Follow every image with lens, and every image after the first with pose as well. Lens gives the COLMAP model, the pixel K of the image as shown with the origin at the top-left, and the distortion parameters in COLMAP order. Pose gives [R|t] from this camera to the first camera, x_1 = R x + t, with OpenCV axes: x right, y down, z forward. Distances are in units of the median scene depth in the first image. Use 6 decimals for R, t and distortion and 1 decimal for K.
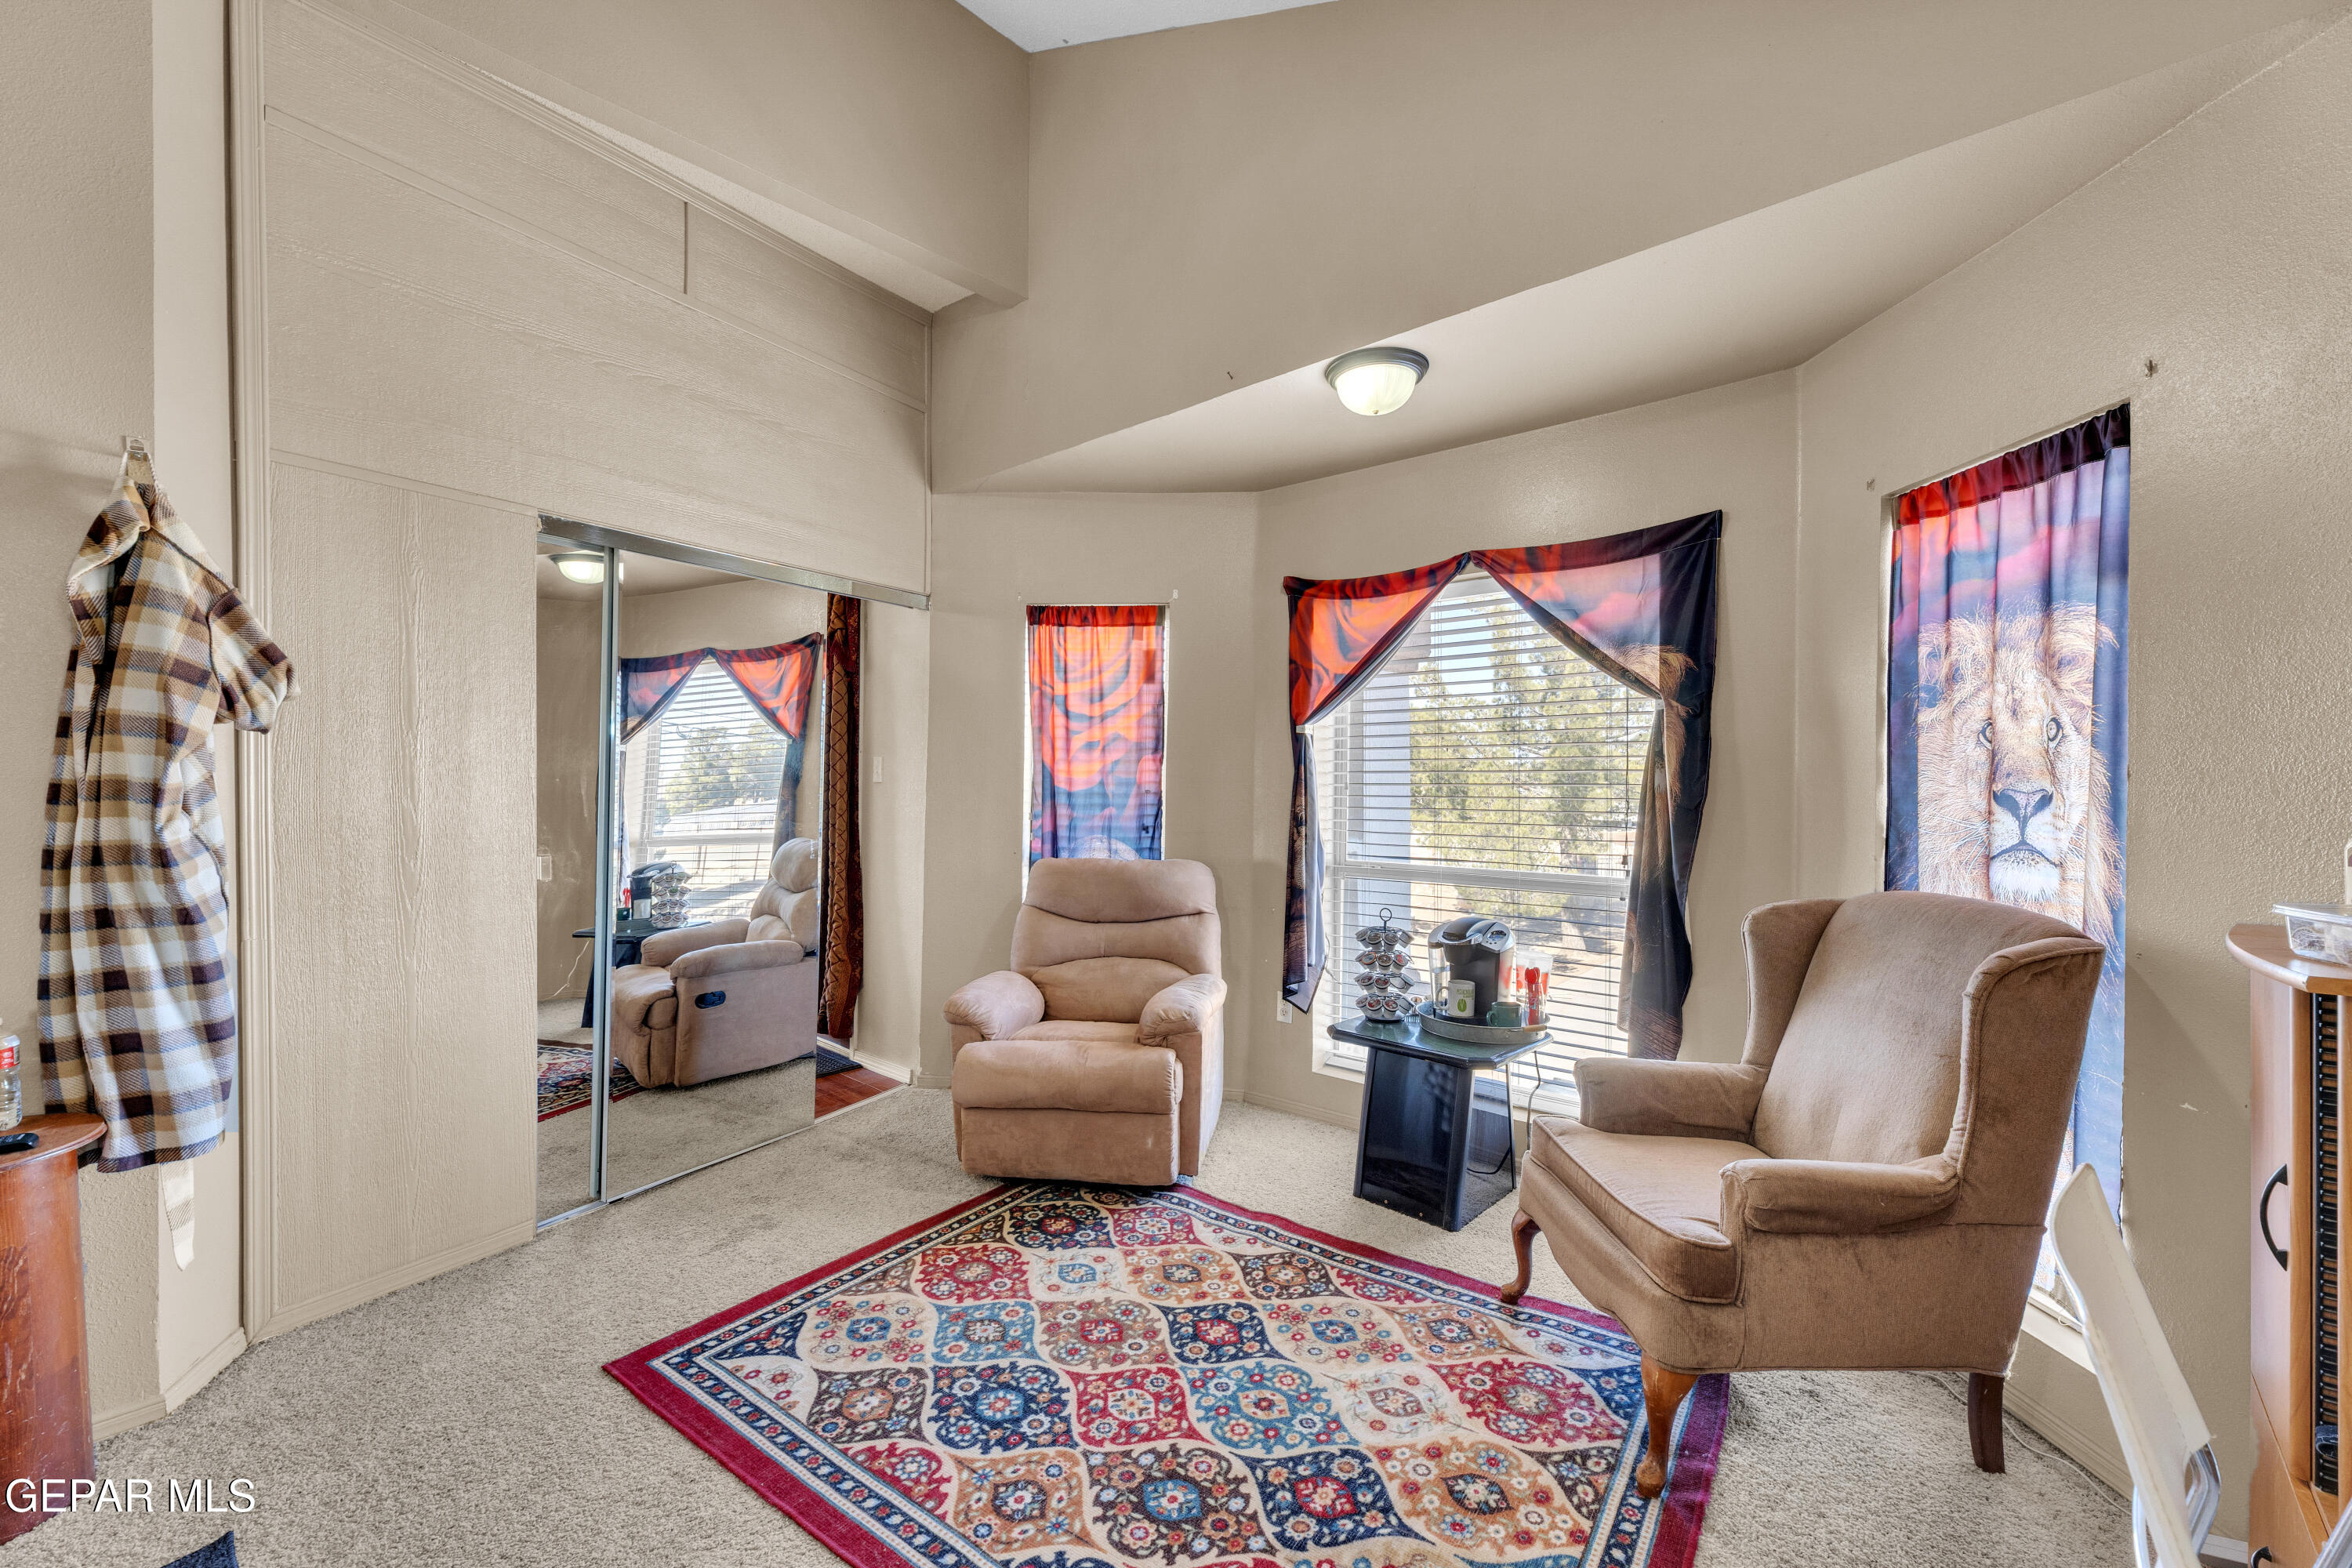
lens RADIAL K [[940.8, 0, 1176.0], [0, 940.8, 784.0], [0, 0, 1]] dist [-0.001996, -0.000124]
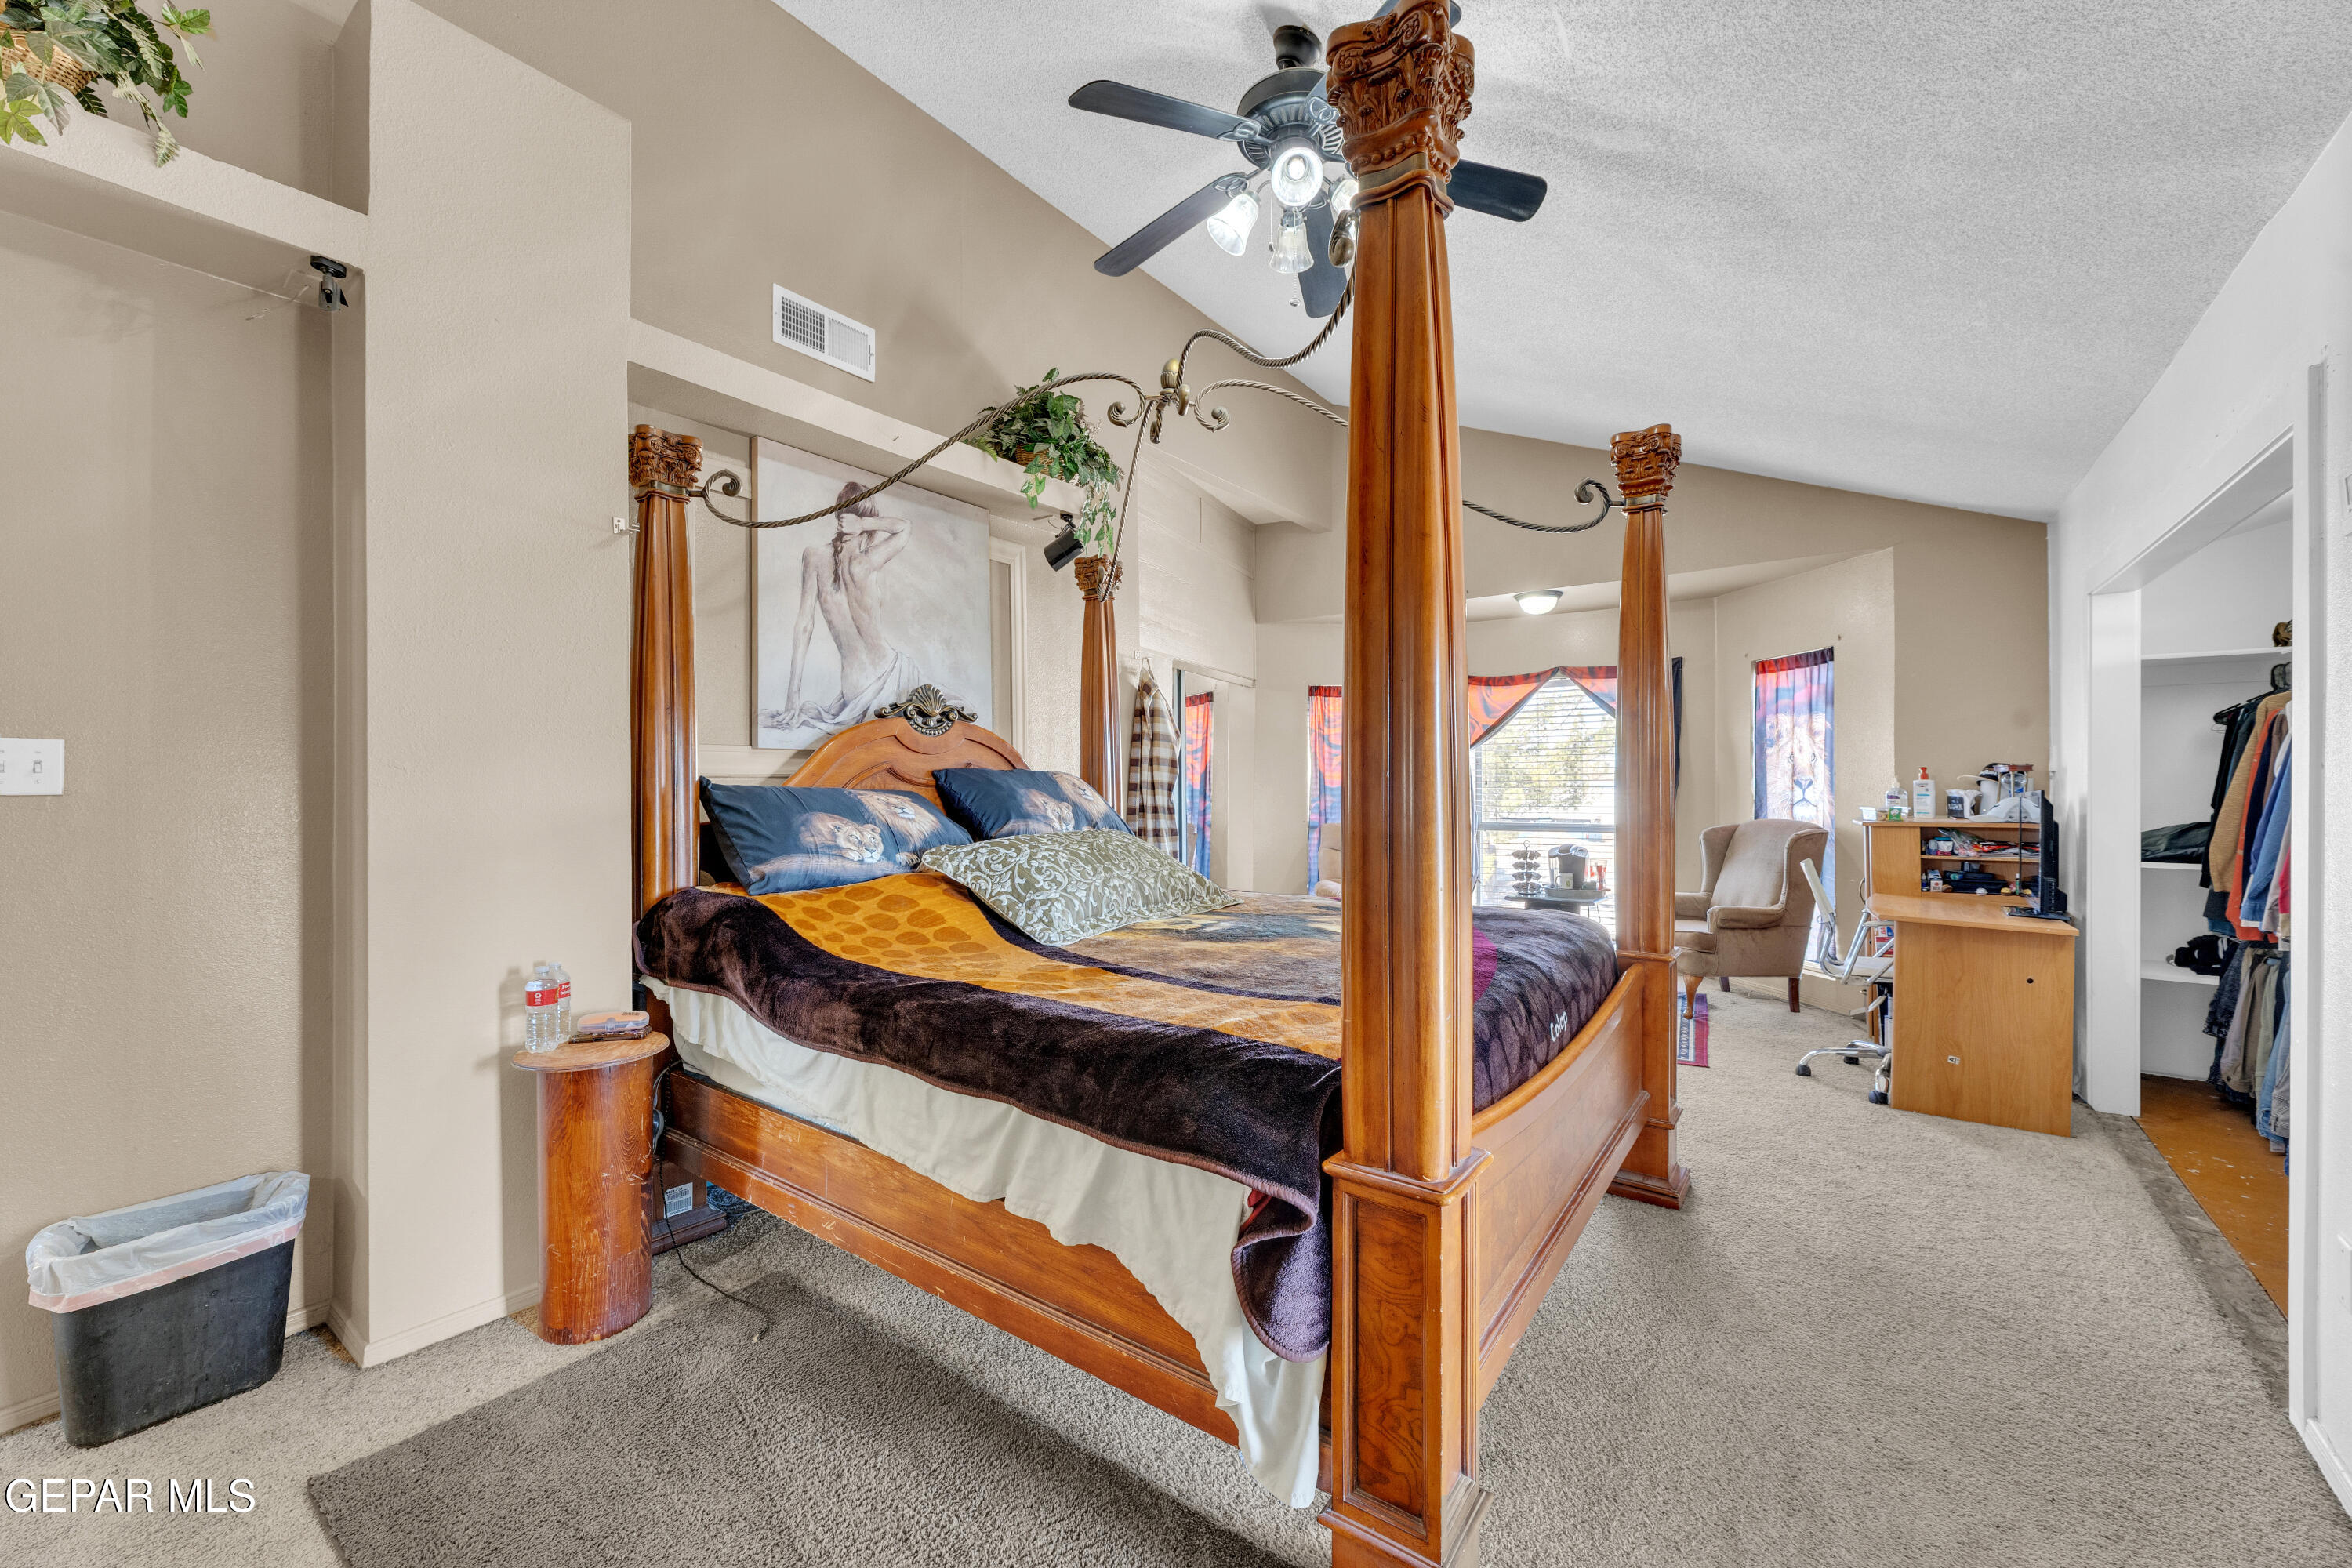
lens RADIAL K [[938.5, 0, 1157.7], [0, 938.5, 783.0], [0, 0, 1]] dist [-0.000130, 0.000377]
pose [[0.994015, -0.012609, 0.108513, -1.178097], [0.013064, 0.999909, -0.003482, 0.002348], [-0.108459, 0.004879, 0.994089, -1.409962]]
